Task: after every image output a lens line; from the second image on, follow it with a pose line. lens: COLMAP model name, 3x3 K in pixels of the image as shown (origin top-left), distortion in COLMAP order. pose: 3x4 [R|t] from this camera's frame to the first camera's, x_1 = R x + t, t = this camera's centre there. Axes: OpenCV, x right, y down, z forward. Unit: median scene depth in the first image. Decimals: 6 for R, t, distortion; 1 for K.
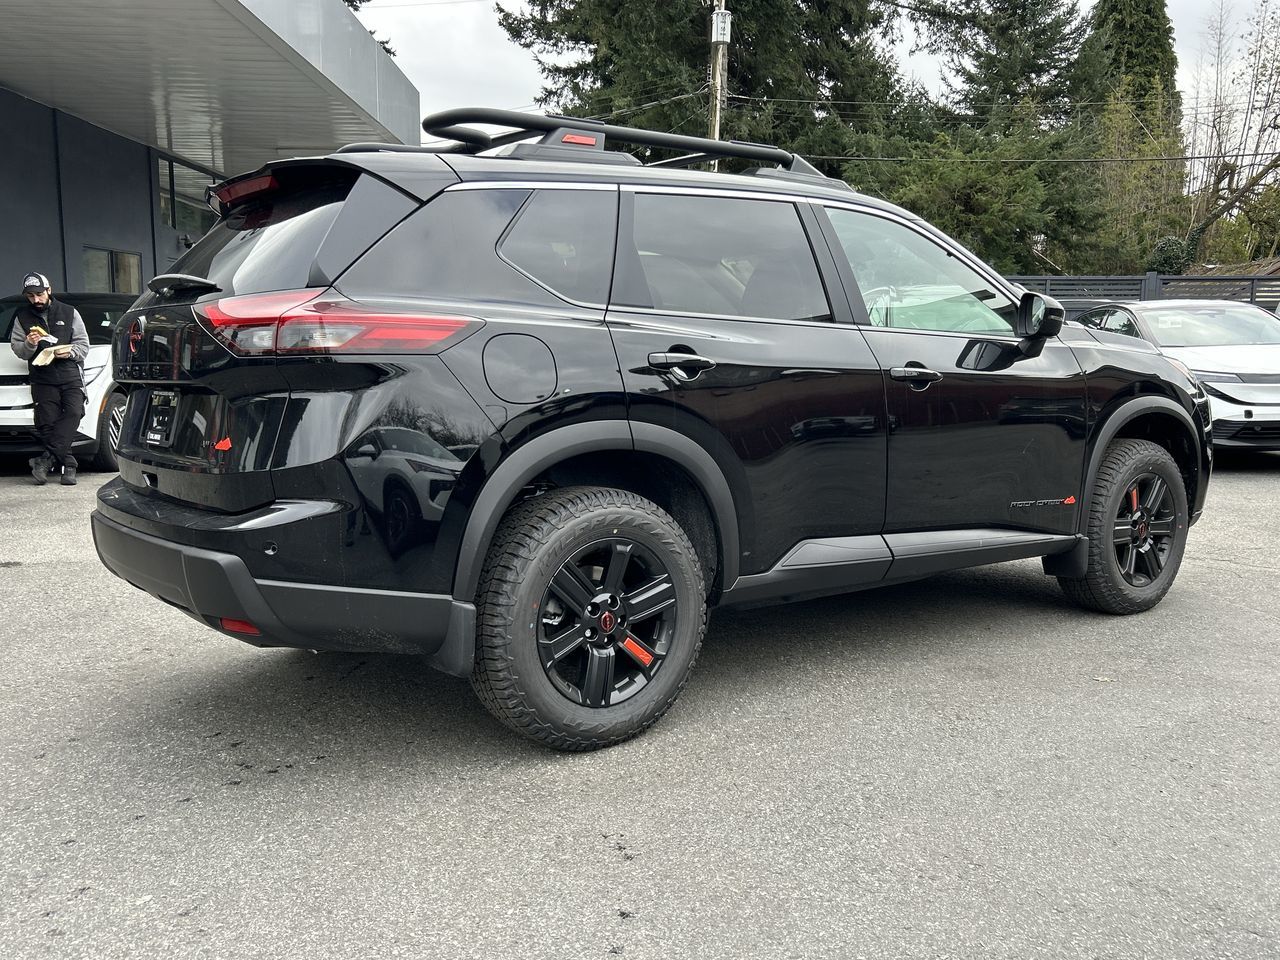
lens RADIAL K [[1202.8, 0, 653.4], [0, 1202.8, 486.4], [0, 0, 1]] dist [0.048980, -0.030251]
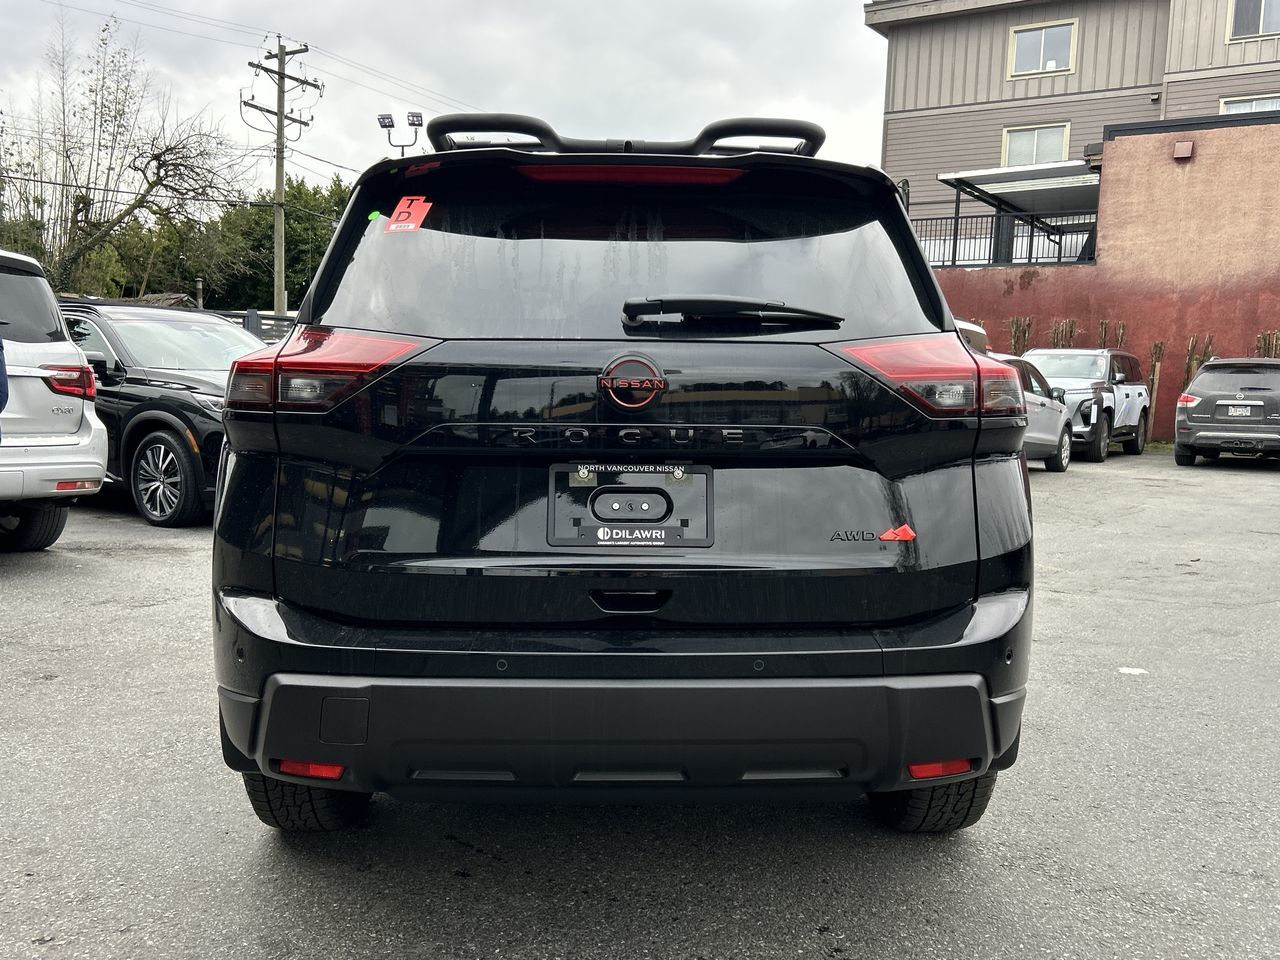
lens RADIAL K [[1204.2, 0, 640.6], [0, 1204.2, 477.1], [0, 0, 1]] dist [0.050930, -0.037158]
pose [[0.584463, -0.045407, 0.810149, -0.325903], [0.070728, 0.997484, 0.004882, -0.026089], [-0.808332, 0.054446, 0.586204, 0.212366]]
